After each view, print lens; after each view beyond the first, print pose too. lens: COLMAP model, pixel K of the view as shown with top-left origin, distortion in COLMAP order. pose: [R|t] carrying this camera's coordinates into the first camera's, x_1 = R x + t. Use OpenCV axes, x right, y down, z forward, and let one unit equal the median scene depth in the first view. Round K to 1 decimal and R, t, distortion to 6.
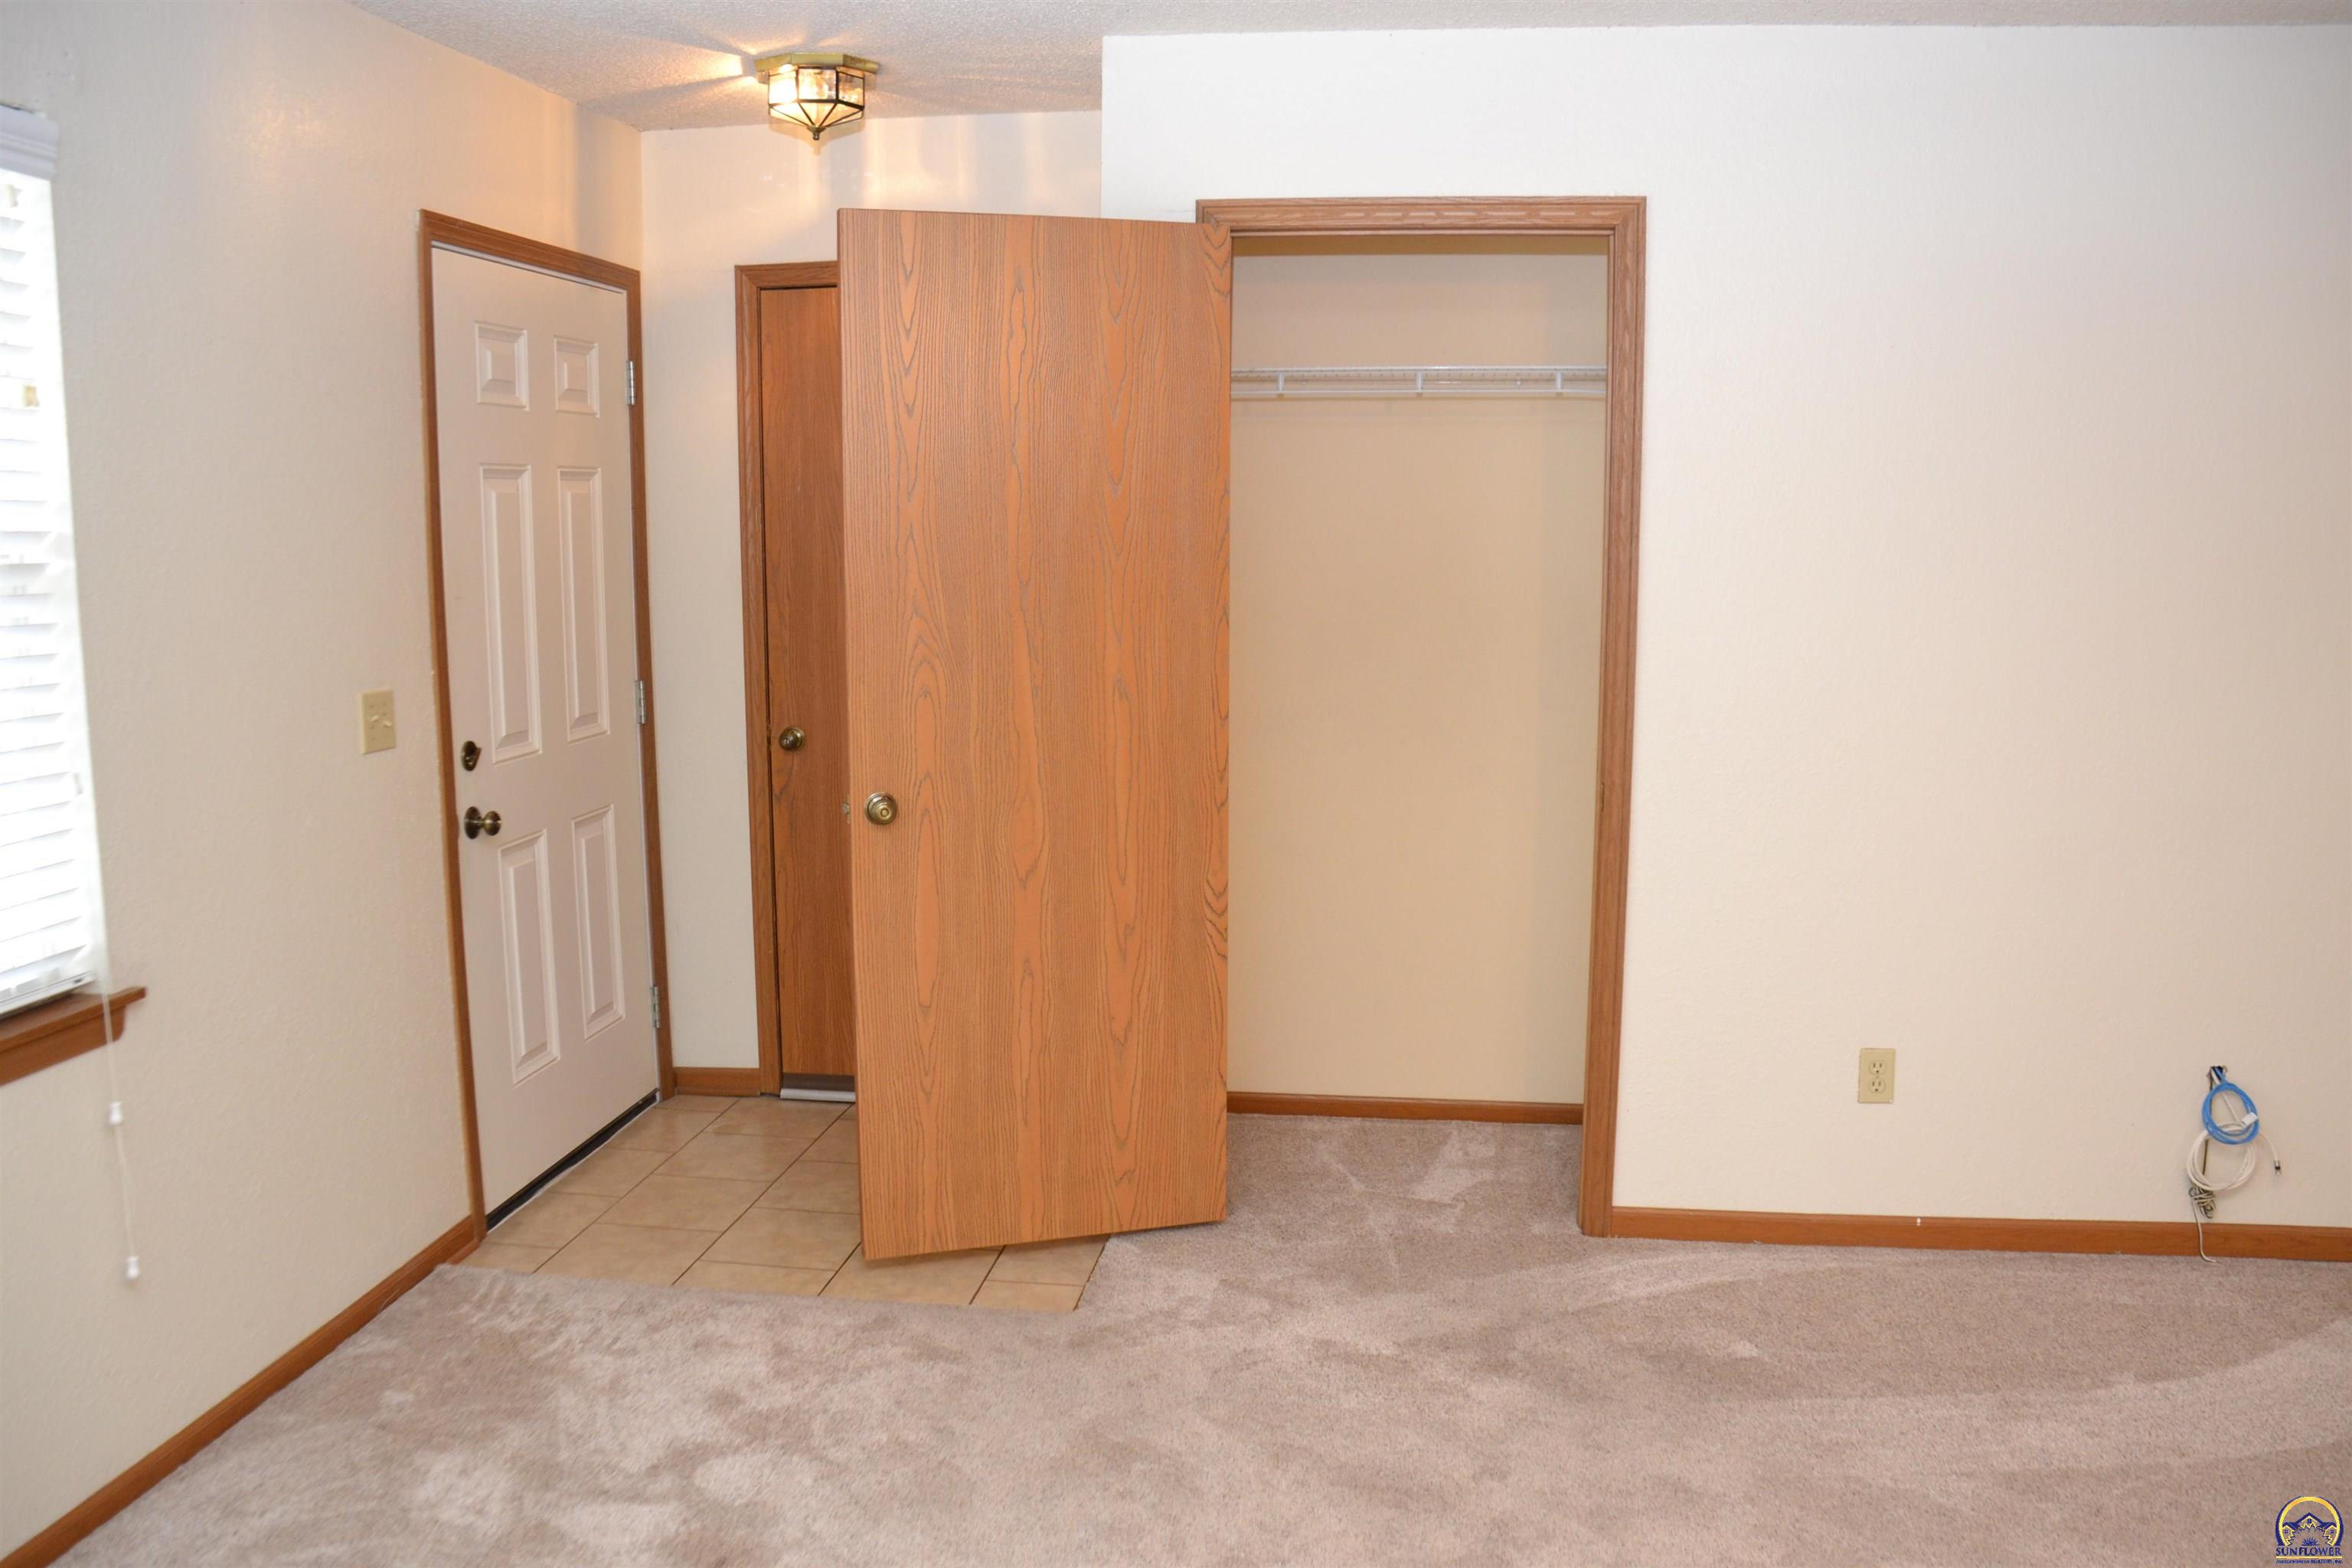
lens RADIAL K [[1855.0, 0, 1189.9], [0, 1855.0, 804.0], [0, 0, 1]] dist [-0.166493, 0.103918]
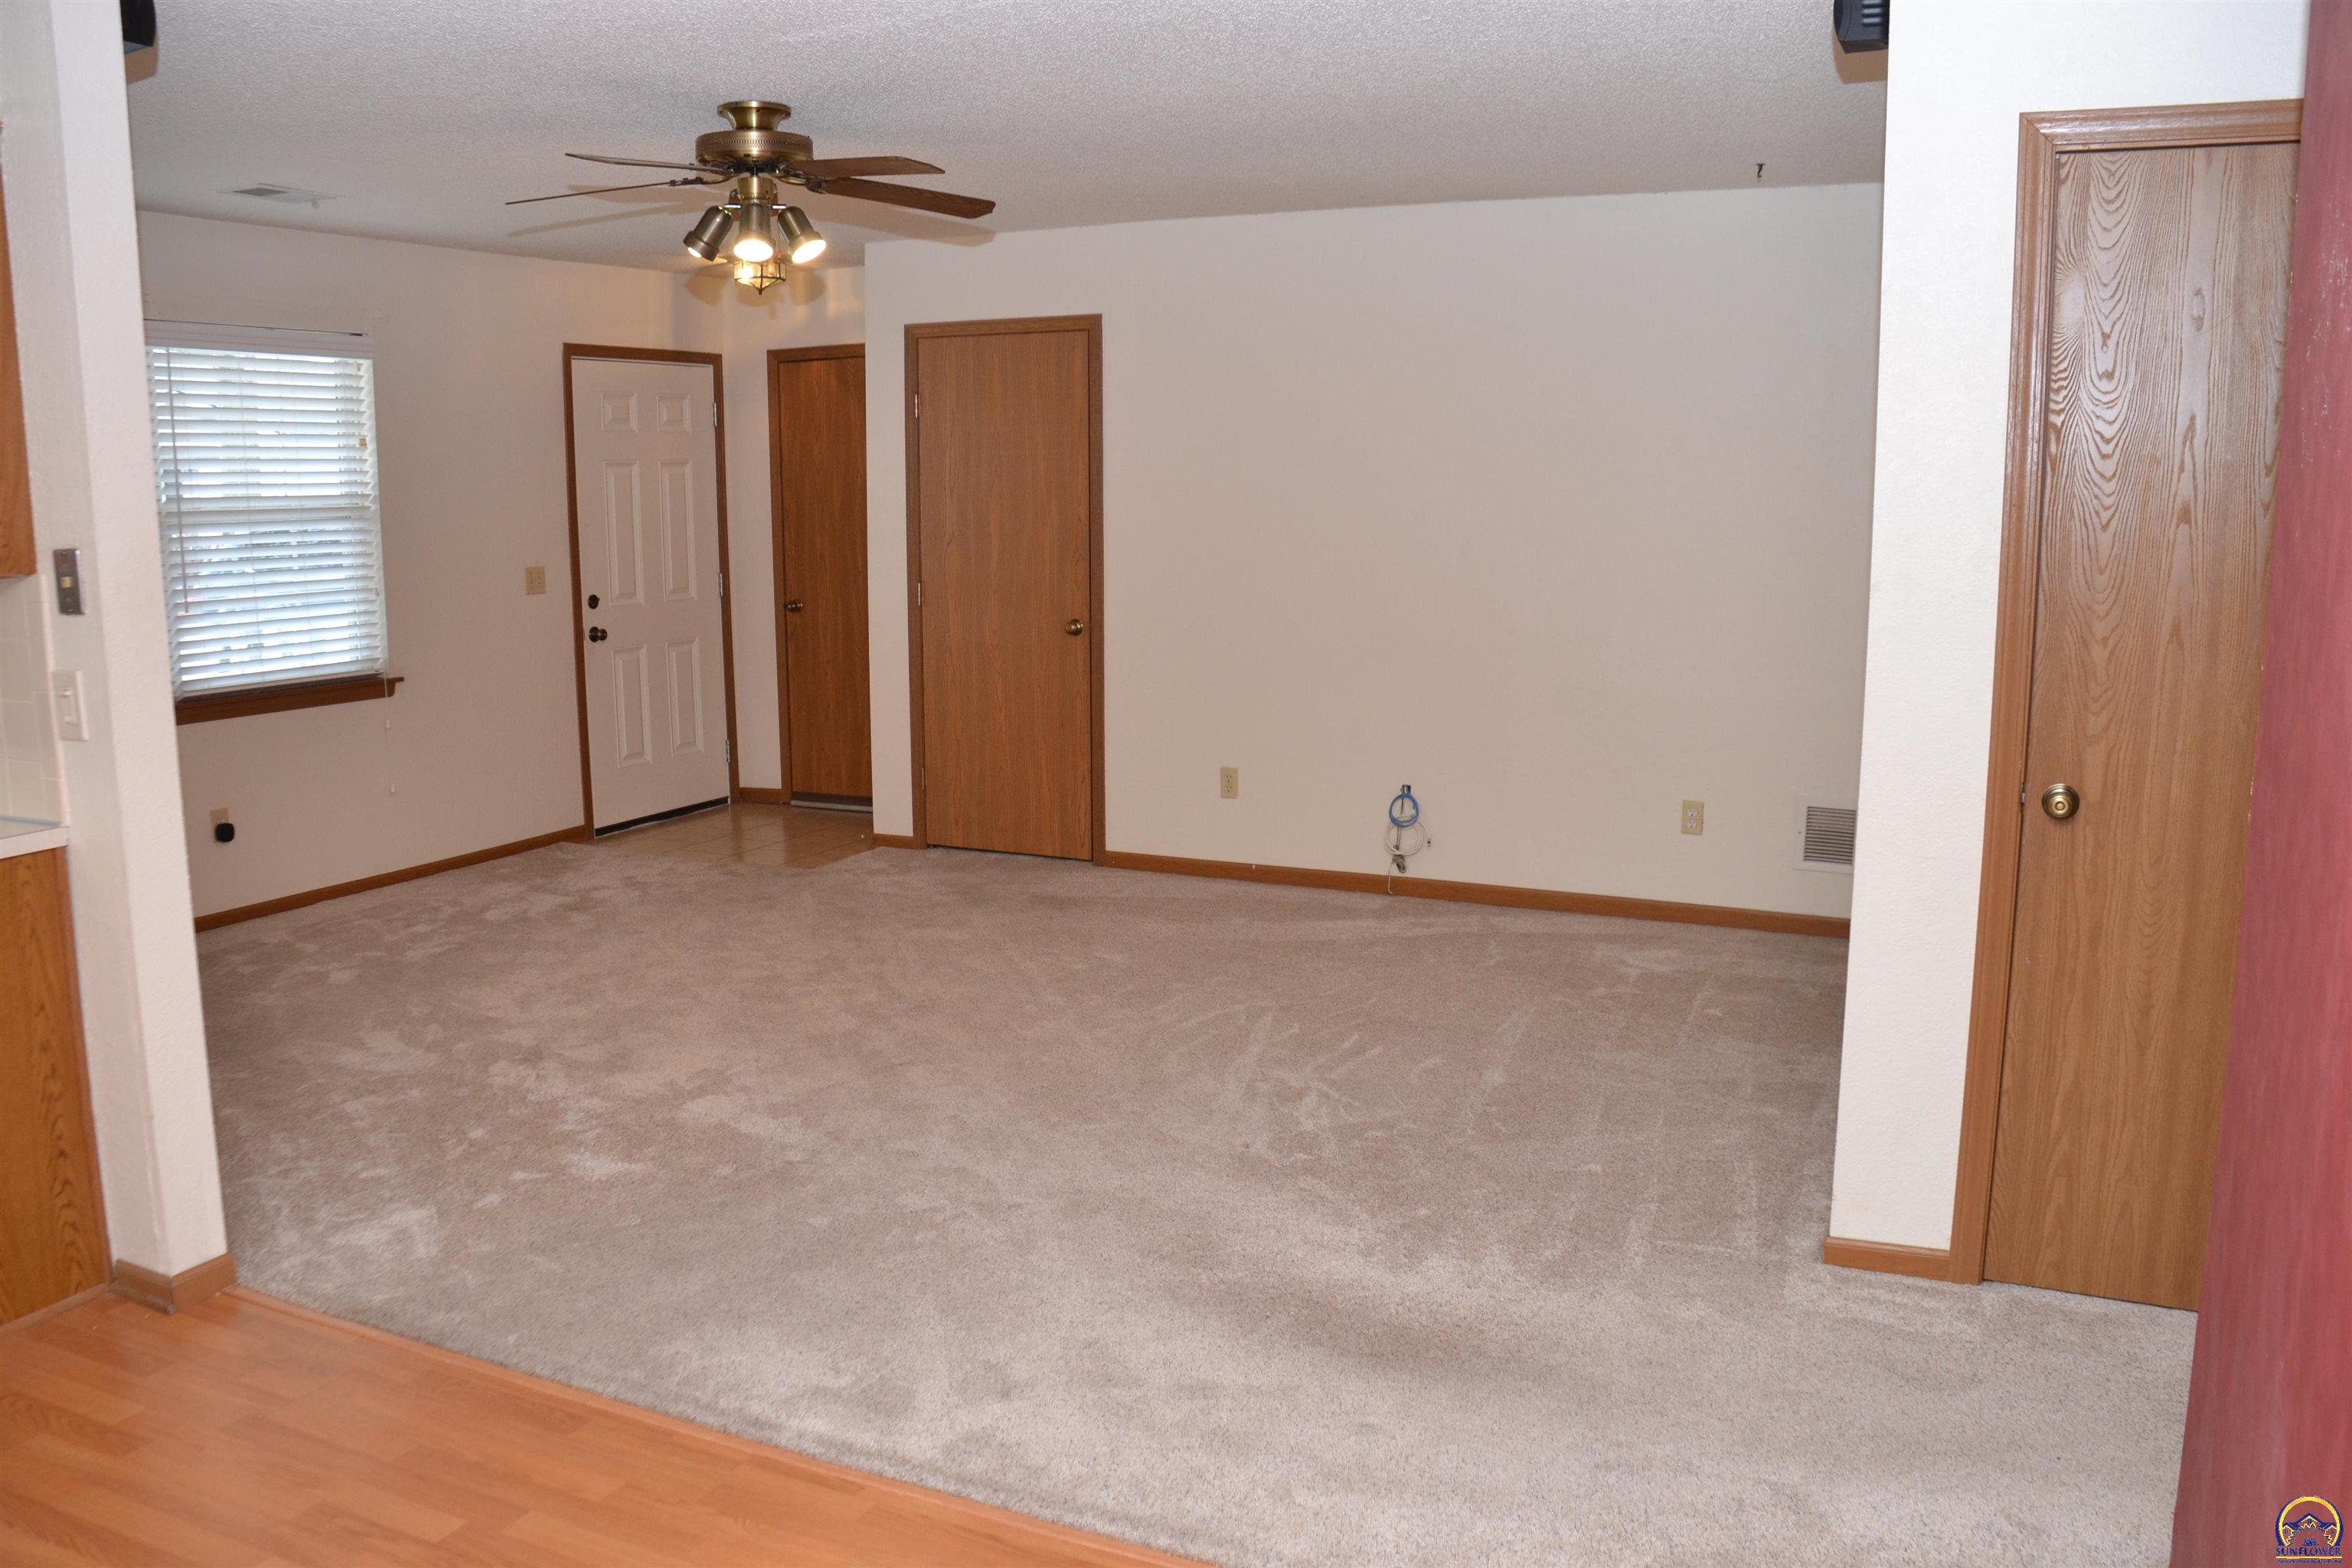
lens RADIAL K [[1855.0, 0, 1190.2], [0, 1855.0, 786.6], [0, 0, 1]] dist [-0.166493, 0.103918]
pose [[0.952384, 0.043732, -0.301748, 0.886761], [-0.041330, 0.999043, 0.014343, 0.126338], [0.302086, -0.001189, 0.953280, -0.777059]]
